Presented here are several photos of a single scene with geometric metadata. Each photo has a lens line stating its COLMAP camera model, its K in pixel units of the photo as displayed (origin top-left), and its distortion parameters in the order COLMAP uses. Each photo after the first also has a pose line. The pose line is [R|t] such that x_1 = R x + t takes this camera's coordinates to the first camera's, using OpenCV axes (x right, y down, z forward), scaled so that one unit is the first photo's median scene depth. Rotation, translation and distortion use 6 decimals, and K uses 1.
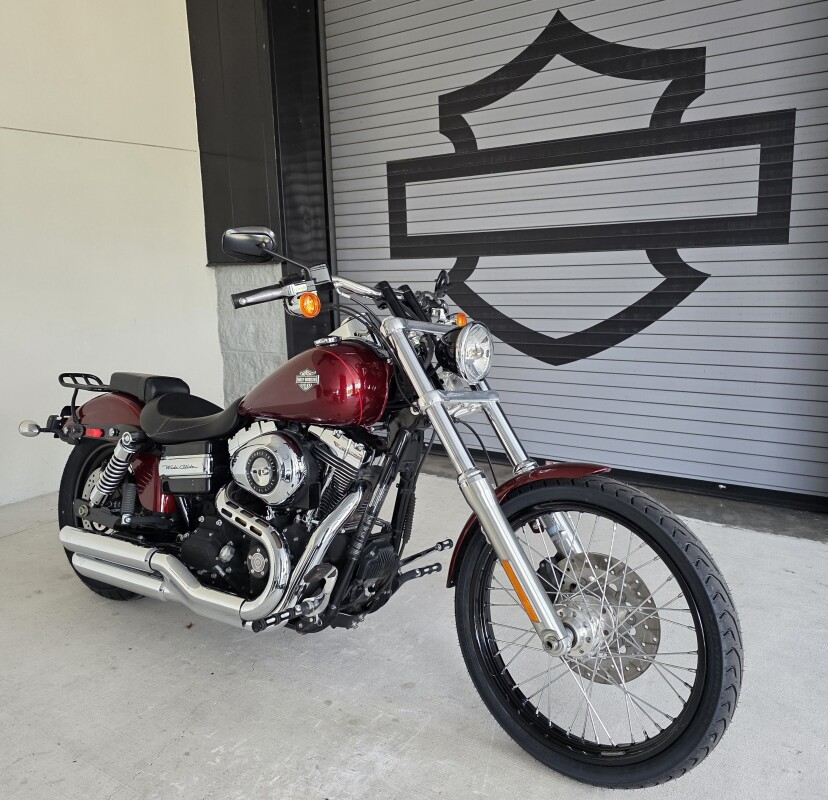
lens RADIAL K [[746.1, 0, 437.6], [0, 746.1, 399.6], [0, 0, 1]] dist [0.127867, -0.208797]
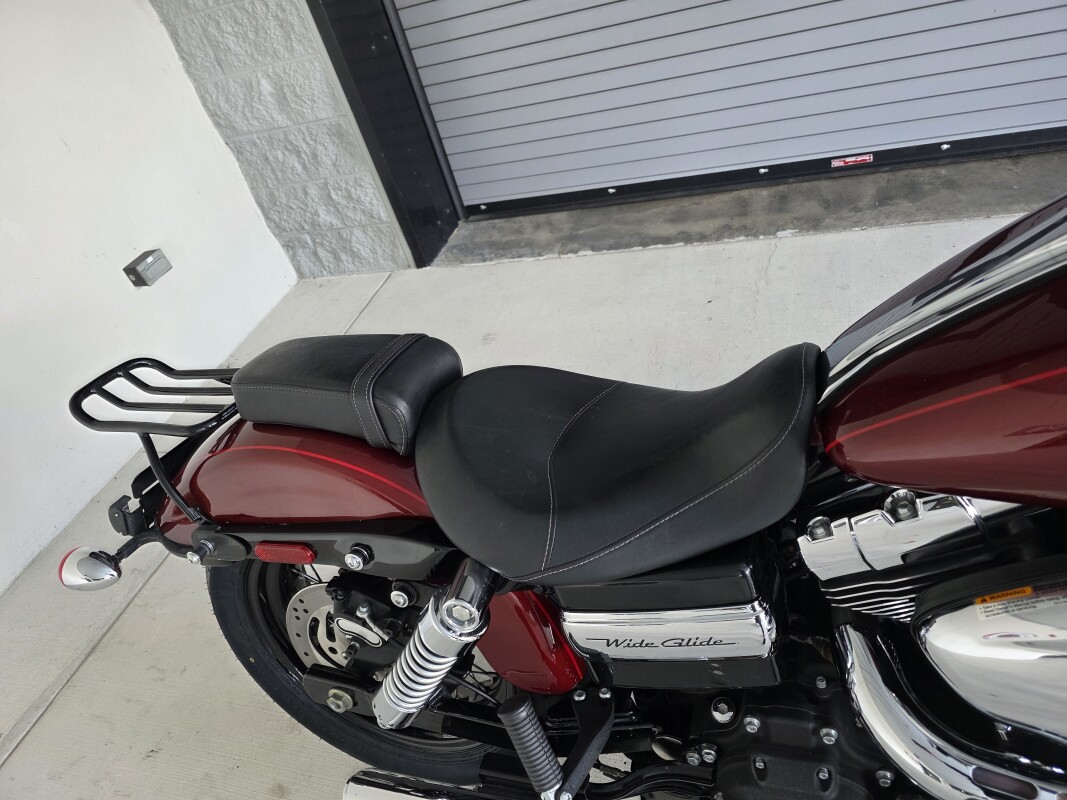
lens RADIAL K [[720.7, 0, 533.5], [0, 720.7, 400.0], [0, 0, 1]] dist [0.041674, -0.045715]
pose [[0.930762, -0.354956, 0.087680, -0.363693], [0.281277, 0.848354, 0.448529, -0.156298], [-0.233592, -0.392812, 0.889457, 0.724758]]
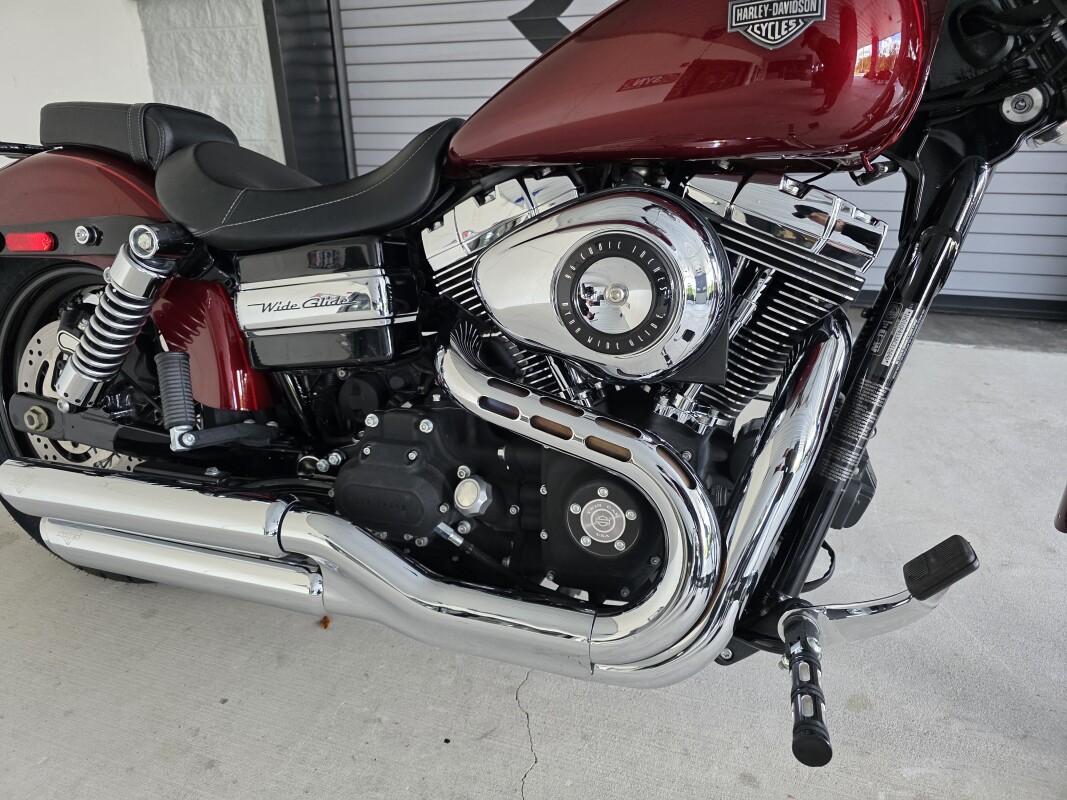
lens RADIAL K [[720.7, 0, 533.5], [0, 720.7, 400.0], [0, 0, 1]] dist [0.041674, -0.045715]
pose [[0.964817, -0.094140, 0.245491, -0.304154], [0.039510, 0.975011, 0.218613, 0.055343], [-0.259936, -0.201223, 0.944427, 0.549357]]
